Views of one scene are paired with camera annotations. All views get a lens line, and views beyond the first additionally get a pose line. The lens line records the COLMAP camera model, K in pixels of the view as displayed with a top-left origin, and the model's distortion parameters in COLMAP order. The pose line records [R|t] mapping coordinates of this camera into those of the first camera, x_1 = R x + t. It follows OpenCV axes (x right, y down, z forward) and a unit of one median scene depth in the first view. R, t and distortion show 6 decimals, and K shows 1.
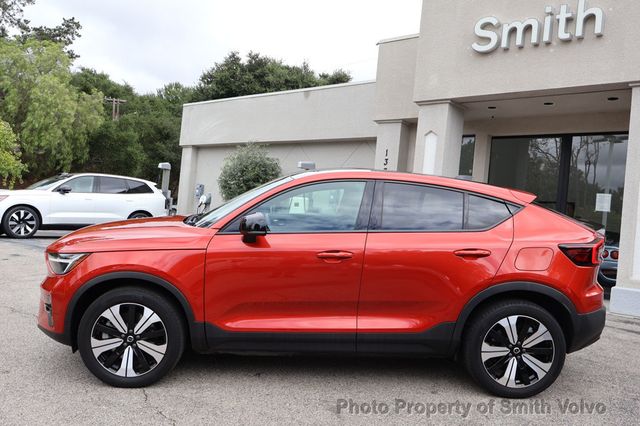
lens RADIAL K [[578.6, 0, 320.0], [0, 578.6, 213.0], [0, 0, 1]] dist [0.015067, 0.009451]
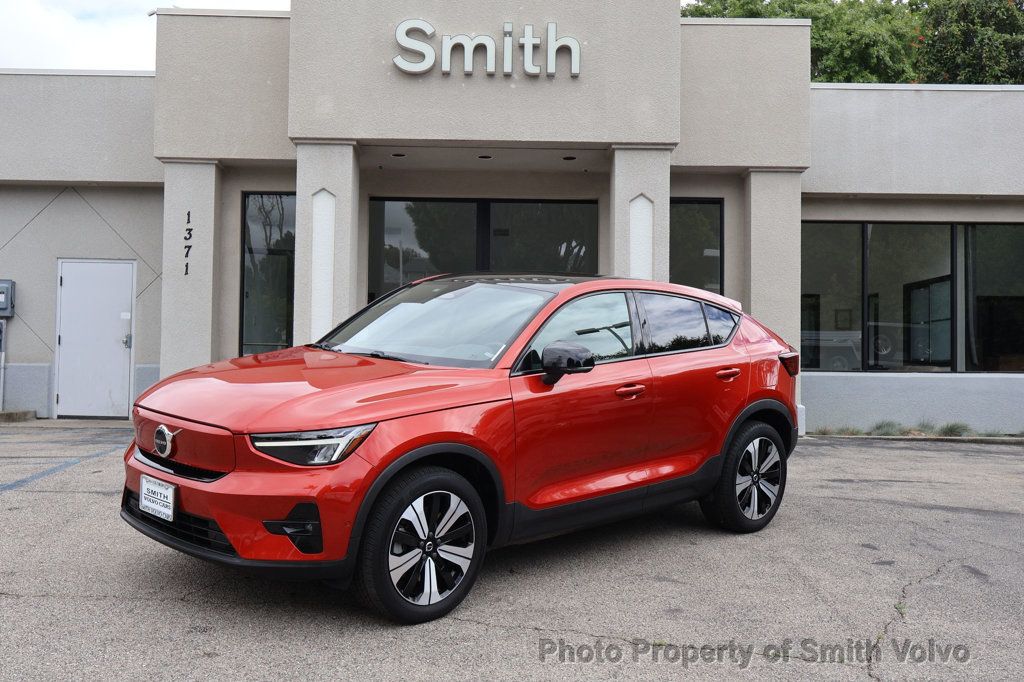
lens RADIAL K [[1114.1, 0, 512.0], [0, 1114.1, 341.0], [0, 0, 1]] dist [0.076206, 0.006844]
pose [[0.719906, -0.065191, 0.691003, -1.104176], [0.041346, 0.997839, 0.051063, -0.075408], [-0.692839, -0.008190, 0.721046, 0.022250]]
